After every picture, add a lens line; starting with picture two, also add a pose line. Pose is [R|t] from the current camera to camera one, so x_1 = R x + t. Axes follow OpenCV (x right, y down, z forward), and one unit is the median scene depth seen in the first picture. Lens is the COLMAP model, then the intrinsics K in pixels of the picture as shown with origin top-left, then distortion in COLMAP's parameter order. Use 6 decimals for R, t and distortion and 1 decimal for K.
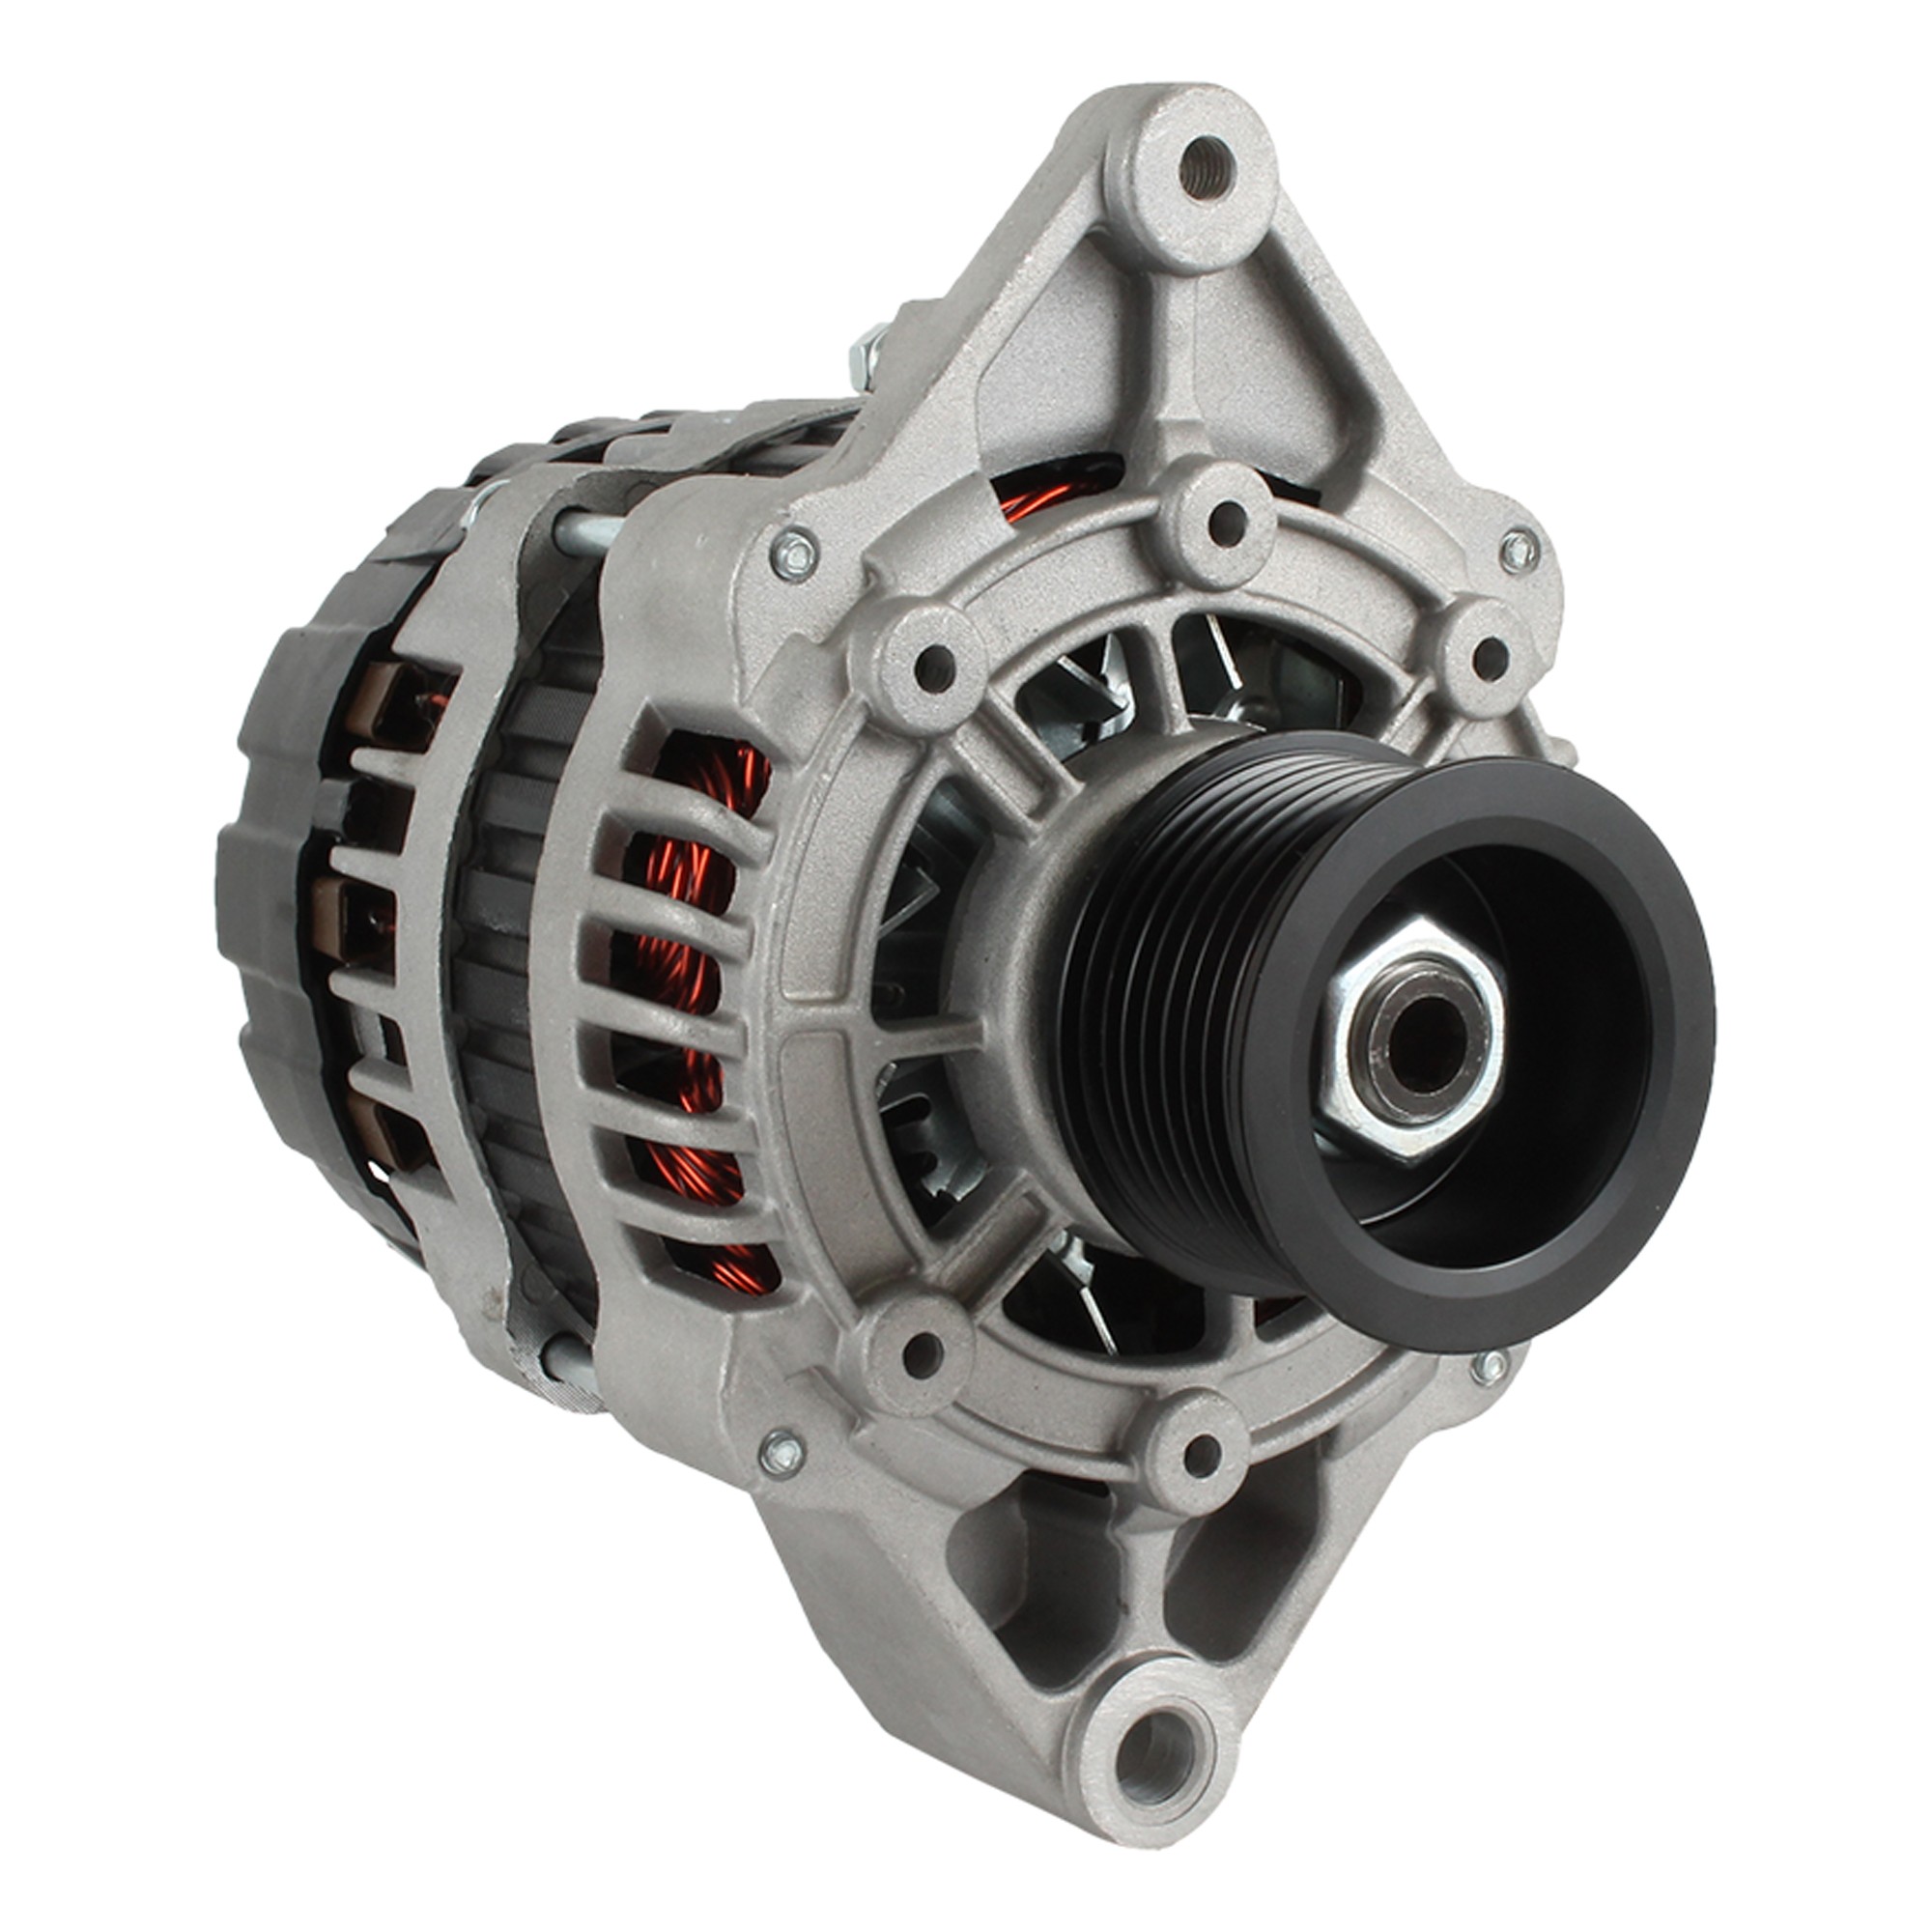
lens RADIAL K [[2082.7, 0, 966.0], [0, 2082.7, 966.0], [0, 0, 1]] dist [-0.012304, -0.009825]
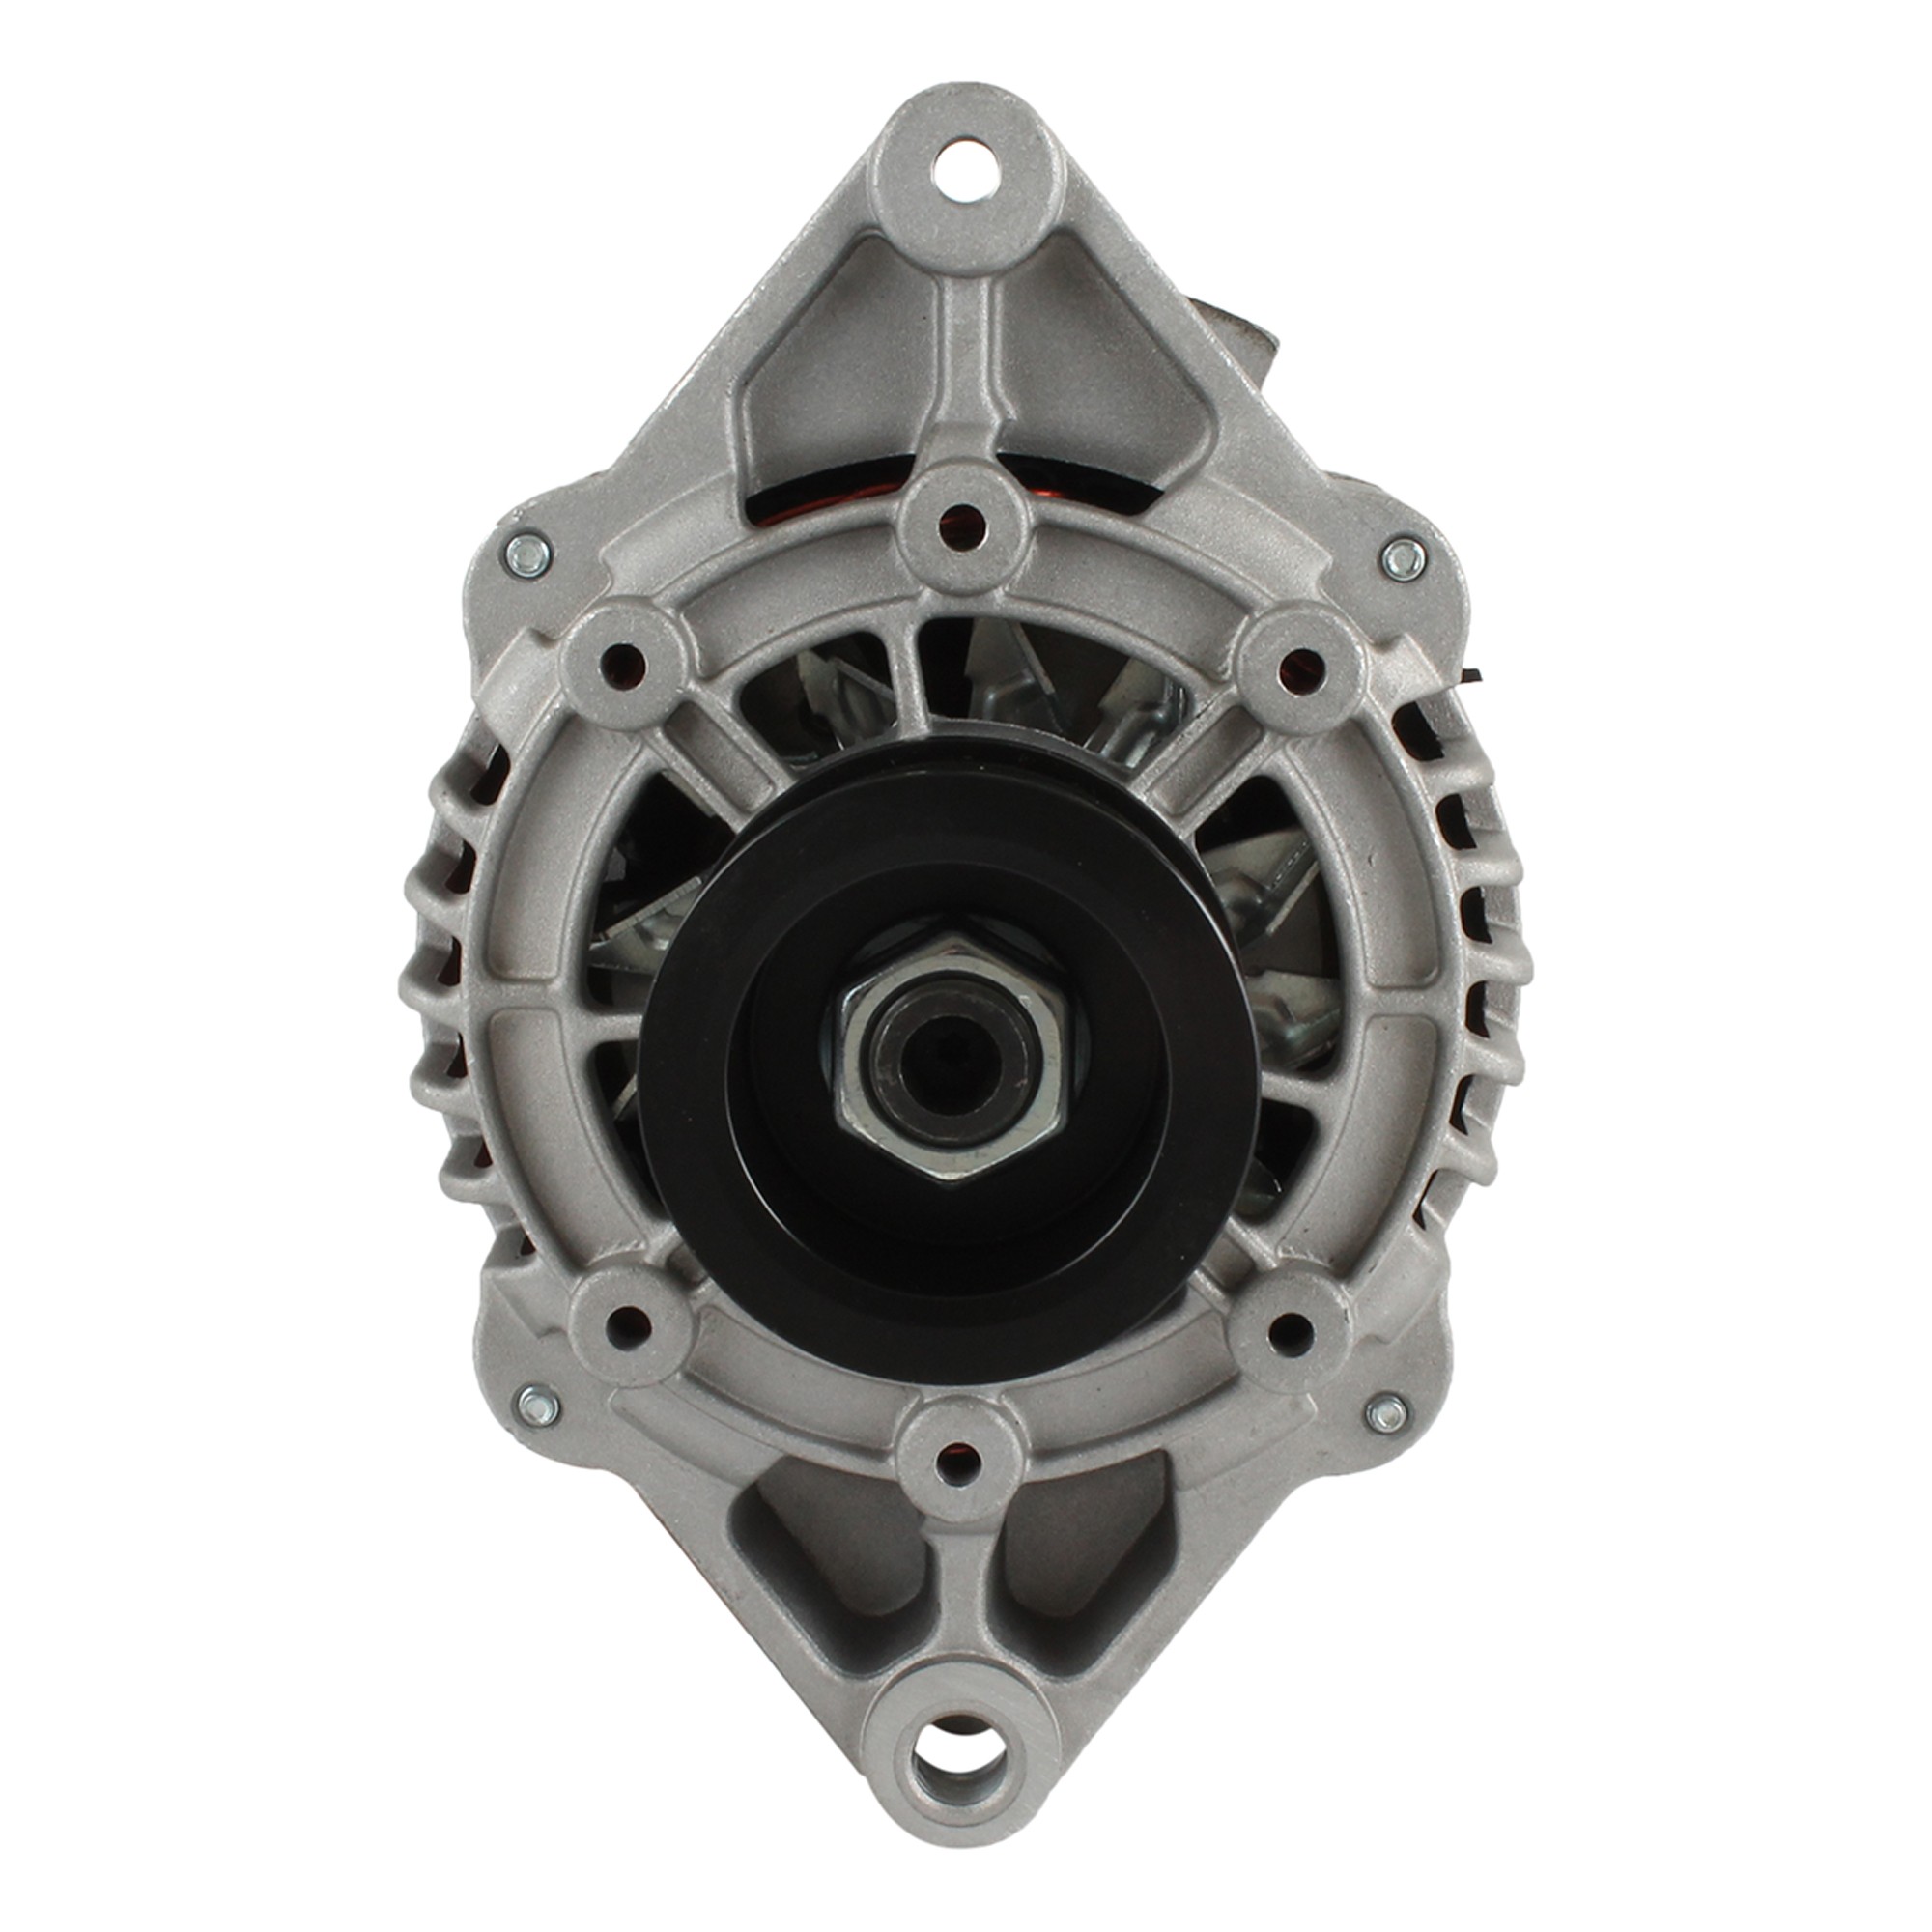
lens RADIAL K [[1985.8, 0, 966.0], [0, 1985.8, 966.0], [0, 0, 1]] dist [0.005308, 0.001918]
pose [[0.957754, 0.065629, -0.280000, 0.390838], [-0.063369, 0.997843, 0.017127, -0.020040], [0.280521, 0.001339, 0.959847, 0.092902]]
